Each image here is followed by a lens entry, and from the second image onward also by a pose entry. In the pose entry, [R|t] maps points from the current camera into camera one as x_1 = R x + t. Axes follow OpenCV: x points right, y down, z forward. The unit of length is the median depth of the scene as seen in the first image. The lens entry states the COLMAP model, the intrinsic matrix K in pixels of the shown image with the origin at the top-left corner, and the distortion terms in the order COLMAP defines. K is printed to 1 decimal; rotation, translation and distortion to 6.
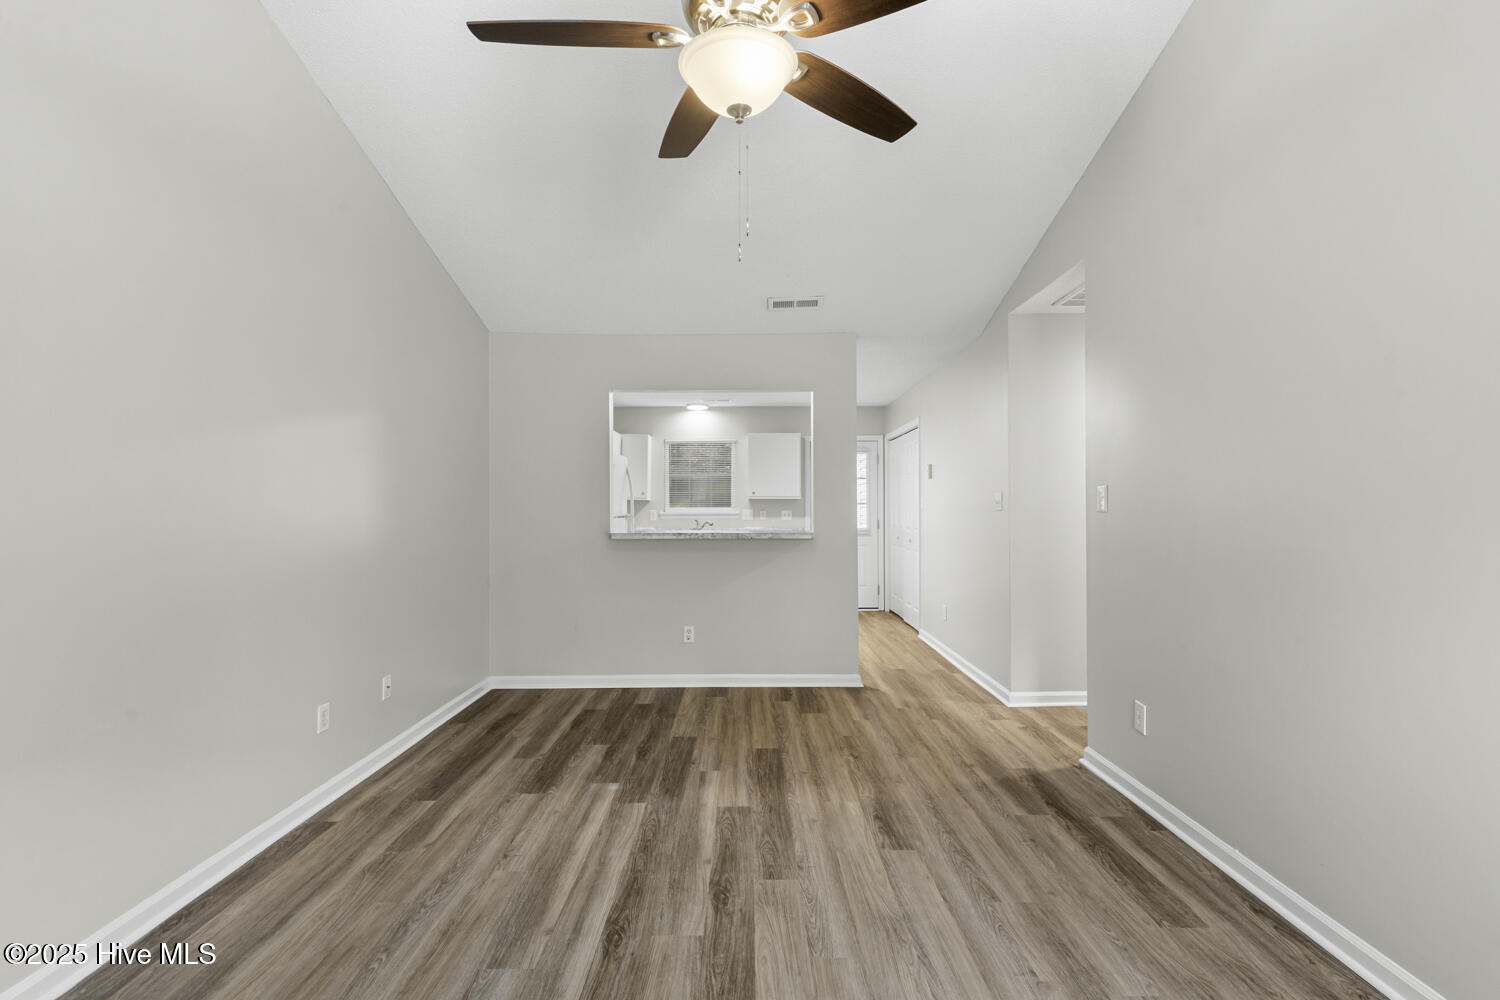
lens RADIAL K [[682.6, 0, 754.4], [0, 682.6, 515.1], [0, 0, 1]] dist [0.007414, -0.000755]
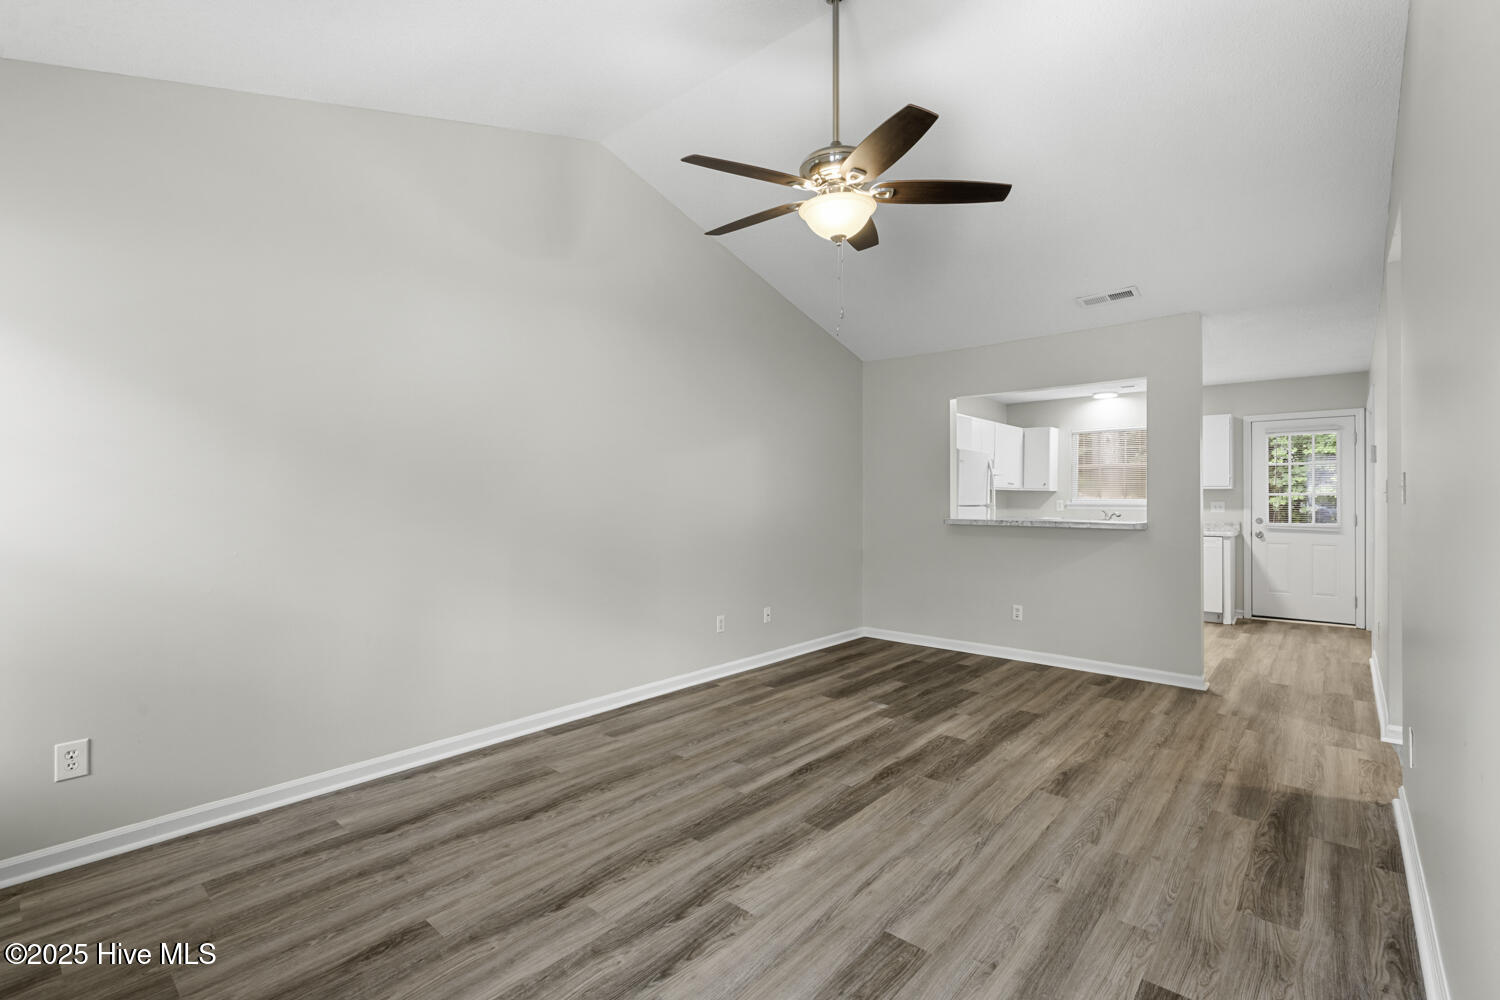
lens RADIAL K [[682.6, 0, 753.4], [0, 682.6, 494.4], [0, 0, 1]] dist [0.007414, -0.000755]
pose [[0.743081, 0.000333, -0.669202, 0.508991], [-0.012284, 0.999838, -0.013142, 0.008336], [0.669089, 0.017986, 0.742965, -0.161734]]
